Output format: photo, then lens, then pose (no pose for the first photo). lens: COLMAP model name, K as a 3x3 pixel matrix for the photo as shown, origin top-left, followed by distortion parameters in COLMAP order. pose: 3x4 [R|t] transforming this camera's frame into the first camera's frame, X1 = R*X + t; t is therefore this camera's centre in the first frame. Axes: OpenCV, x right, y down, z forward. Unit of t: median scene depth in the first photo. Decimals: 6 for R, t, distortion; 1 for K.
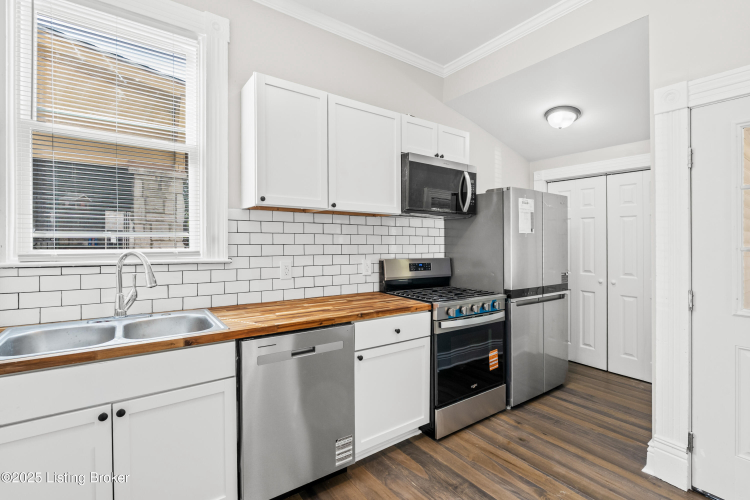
lens RADIAL K [[343.7, 0, 372.2], [0, 343.7, 252.8], [0, 0, 1]] dist [-0.009470, -0.000439]
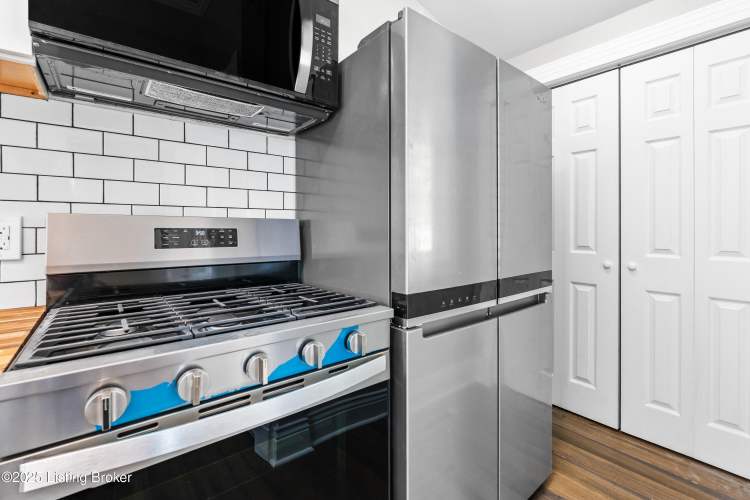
lens RADIAL K [[343.7, 0, 372.2], [0, 343.7, 252.8], [0, 0, 1]] dist [-0.009470, -0.000439]
pose [[0.997749, -0.015965, 0.065129, 0.292792], [0.013421, 0.999137, 0.039314, 0.042365], [-0.065700, -0.038351, 0.997102, 0.545976]]
